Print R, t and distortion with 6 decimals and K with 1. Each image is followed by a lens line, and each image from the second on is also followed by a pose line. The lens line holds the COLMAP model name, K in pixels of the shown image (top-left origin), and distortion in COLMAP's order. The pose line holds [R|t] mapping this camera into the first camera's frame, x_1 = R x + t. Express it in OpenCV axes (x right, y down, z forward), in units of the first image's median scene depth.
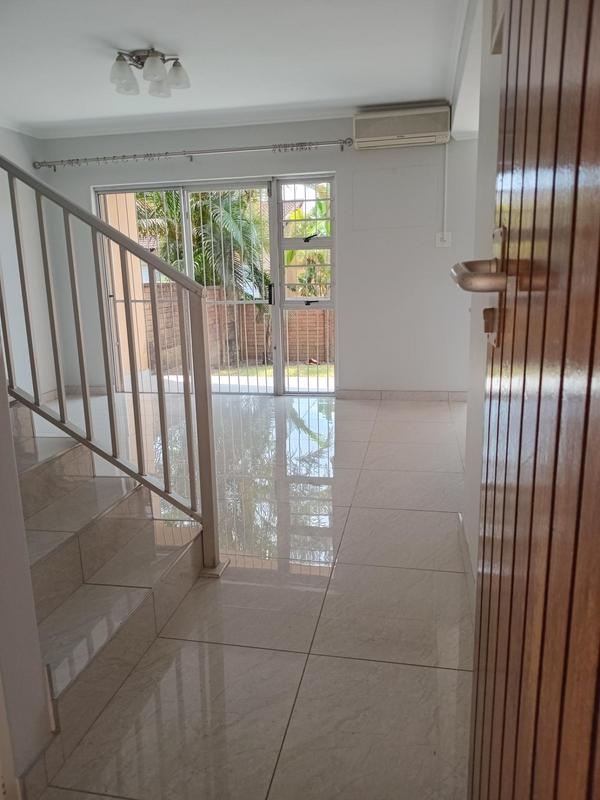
lens RADIAL K [[600.2, 0, 296.8], [0, 600.2, 403.5], [0, 0, 1]] dist [0.024559, -0.027118]
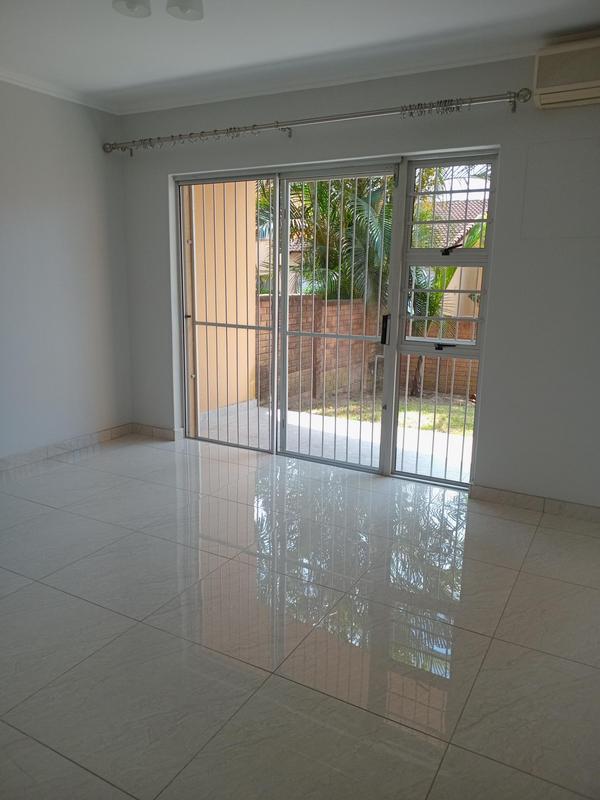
lens RADIAL K [[600.2, 0, 302.3], [0, 600.2, 395.8], [0, 0, 1]] dist [0.024559, -0.027118]
pose [[0.953627, 0.097552, -0.284745, 0.067784], [-0.101412, 0.994844, 0.001194, -0.099367], [0.283393, 0.027738, 0.958603, 0.325219]]
